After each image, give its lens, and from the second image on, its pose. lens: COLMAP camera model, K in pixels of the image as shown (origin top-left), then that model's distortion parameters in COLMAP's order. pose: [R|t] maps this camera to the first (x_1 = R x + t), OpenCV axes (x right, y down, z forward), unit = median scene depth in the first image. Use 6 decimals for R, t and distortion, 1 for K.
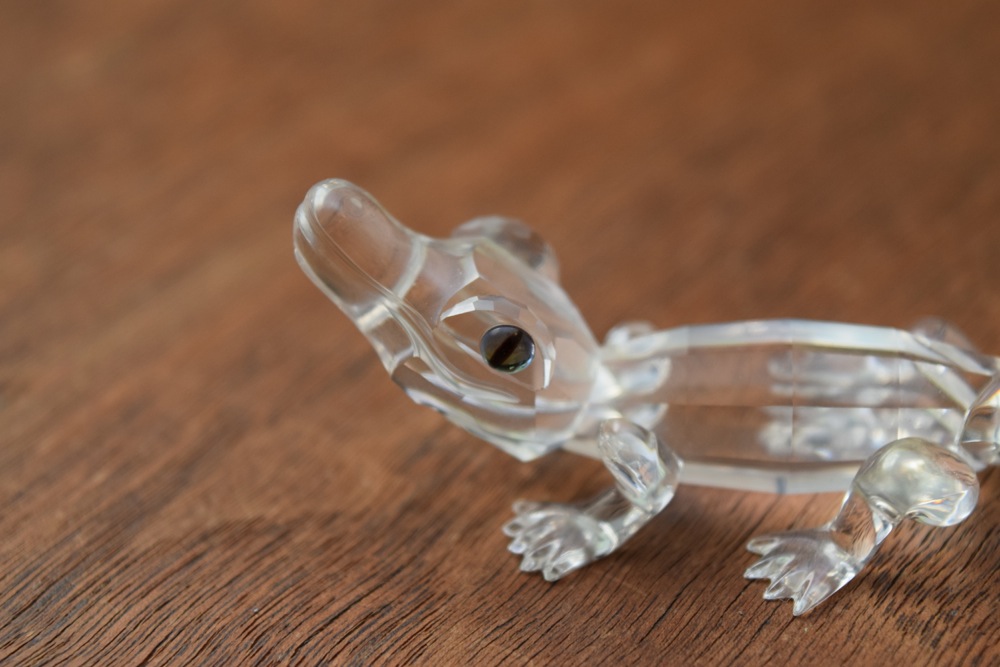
lens RADIAL K [[2113.8, 0, 503.6], [0, 2113.8, 338.1], [0, 0, 1]] dist [0.047208, 0.000000]
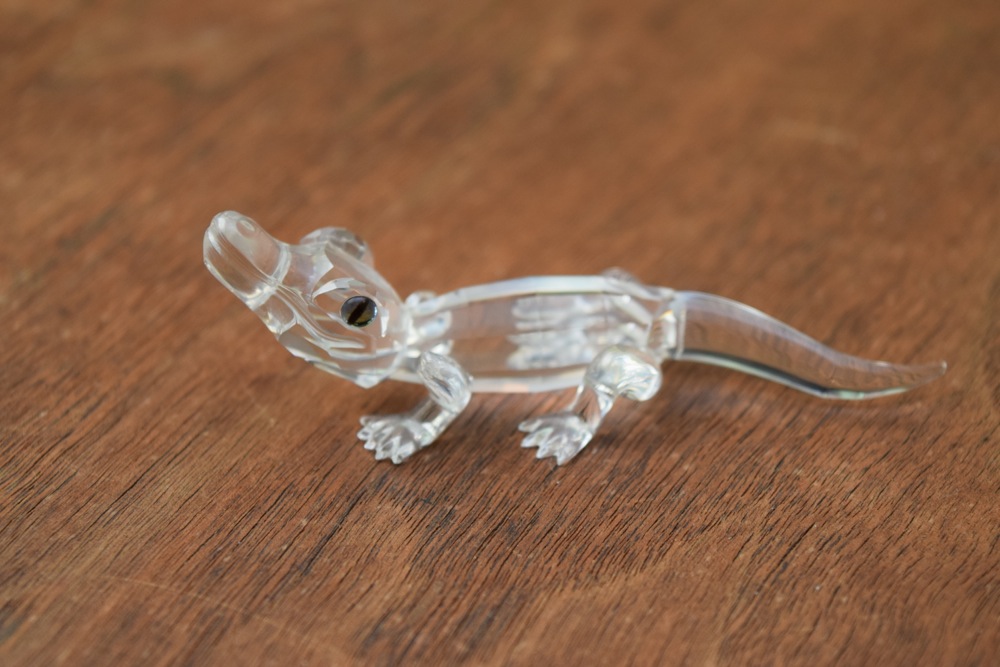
lens RADIAL K [[2113.8, 0, 500.0], [0, 2113.8, 337.9], [0, 0, 1]] dist [0.047208, 0.000000]
pose [[0.970300, -0.101501, 0.219581, -0.225497], [0.103396, 0.994636, 0.002877, 0.028535], [-0.218695, 0.019913, 0.975590, -0.480934]]
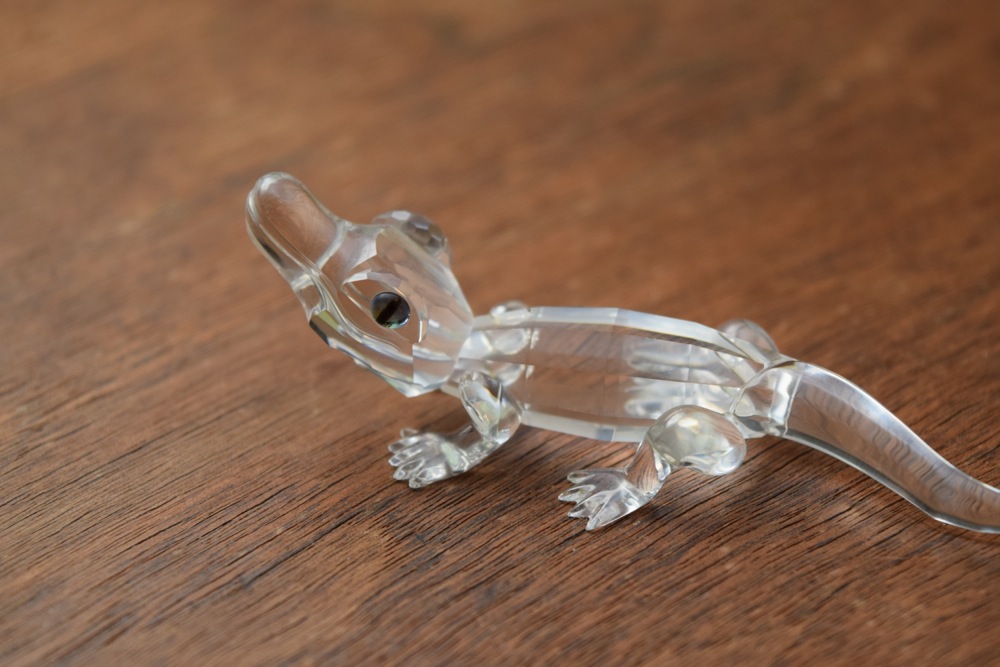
lens RADIAL K [[2113.8, 0, 498.1], [0, 2113.8, 331.0], [0, 0, 1]] dist [0.047208, 0.000000]
pose [[0.990891, 0.089257, -0.100833, 0.196810], [-0.088303, 0.995997, 0.013897, -0.006330], [0.101669, -0.004866, 0.994806, -0.308551]]
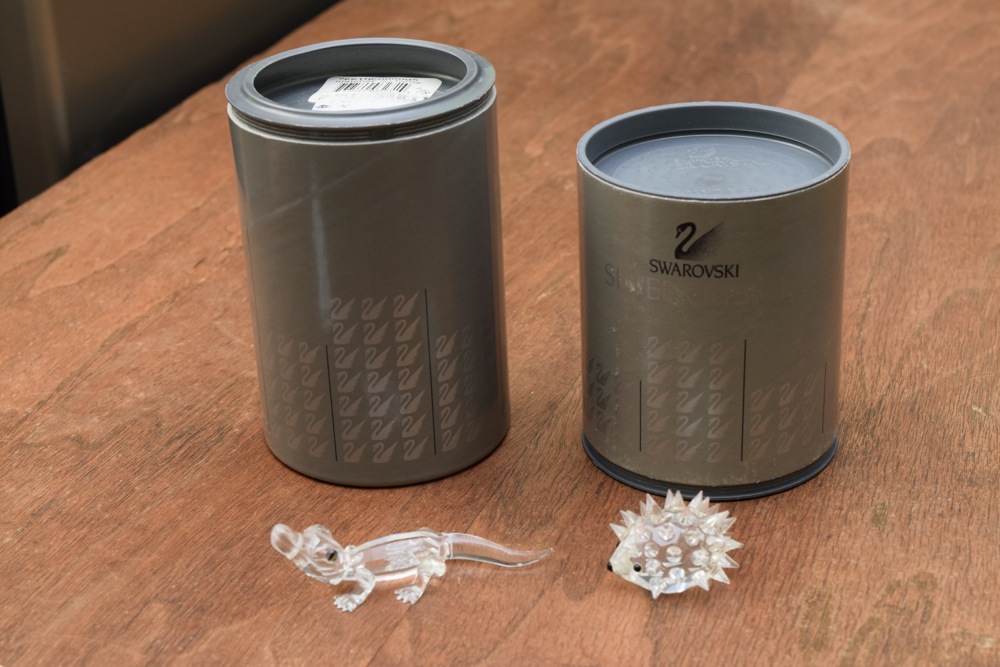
lens RADIAL K [[1736.8, 0, 478.8], [0, 1736.8, 318.8], [0, 0, 1]] dist [0.011851, 0.000000]
pose [[0.948858, -0.128856, 0.288210, -0.292757], [0.169835, 0.977901, -0.121926, 0.114743], [-0.266130, 0.164639, 0.949773, -2.388057]]
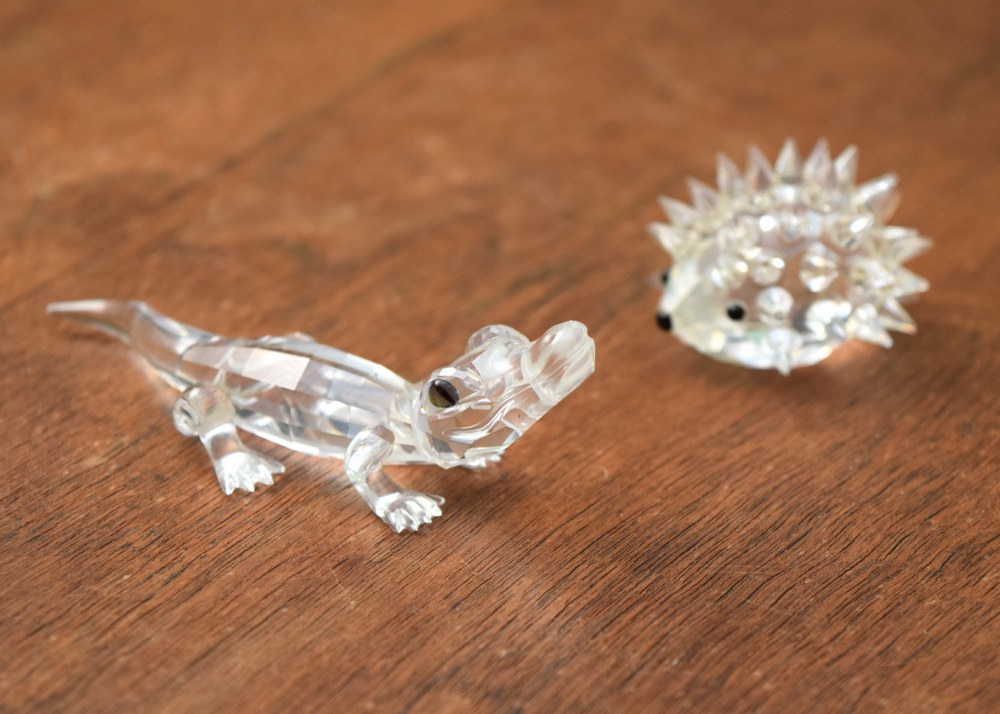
lens RADIAL K [[2441.8, 0, 499.7], [0, 2441.8, 357.0], [0, 0, 1]] dist [0.055135, 0.000000]
pose [[0.990503, -0.007211, 0.137304, -0.189374], [0.019504, 0.995894, -0.088397, 0.056844], [-0.136102, 0.090235, 0.986577, -0.698213]]
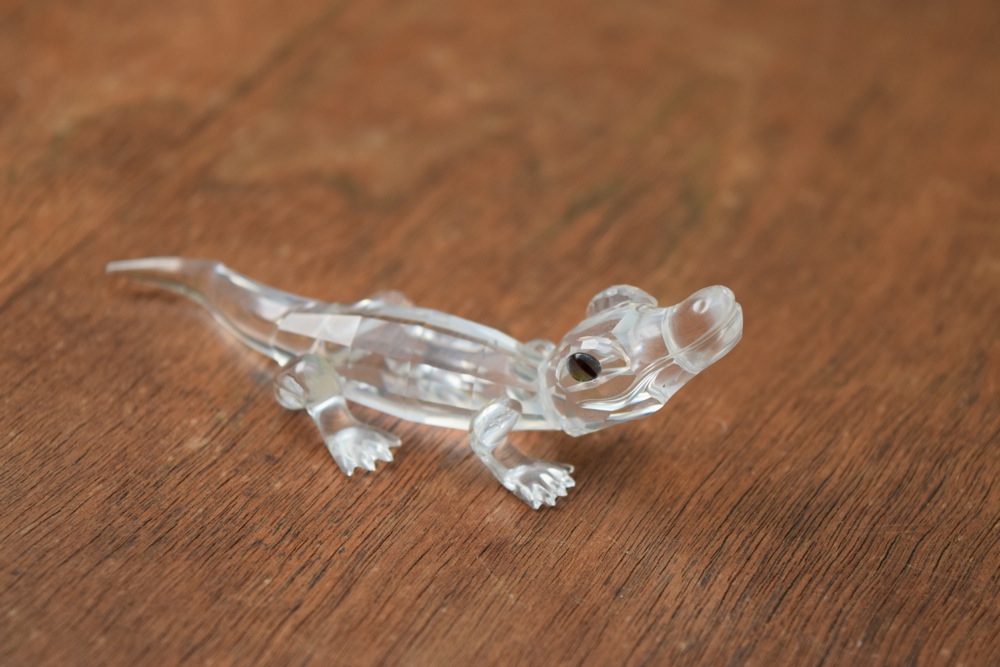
lens RADIAL K [[2113.8, 0, 501.4], [0, 2113.8, 330.0], [0, 0, 1]] dist [0.047208, 0.000000]
pose [[0.965322, -0.069421, 0.251664, -0.411844], [0.069257, 0.997553, 0.009519, -0.119662], [-0.251709, 0.008241, 0.967768, -0.341574]]
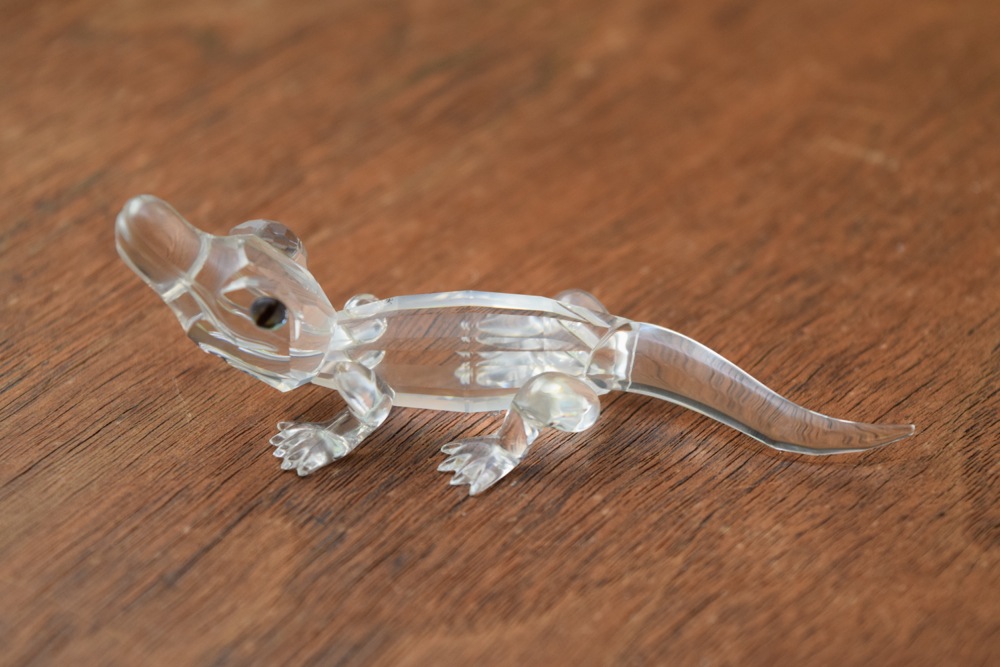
lens RADIAL K [[2113.8, 0, 498.4], [0, 2113.8, 327.4], [0, 0, 1]] dist [0.047208, 0.000000]
pose [[0.995785, -0.013363, 0.090734, 0.025437], [0.011872, 0.999786, 0.016954, -0.007628], [-0.090941, -0.015806, 0.995731, -0.422991]]
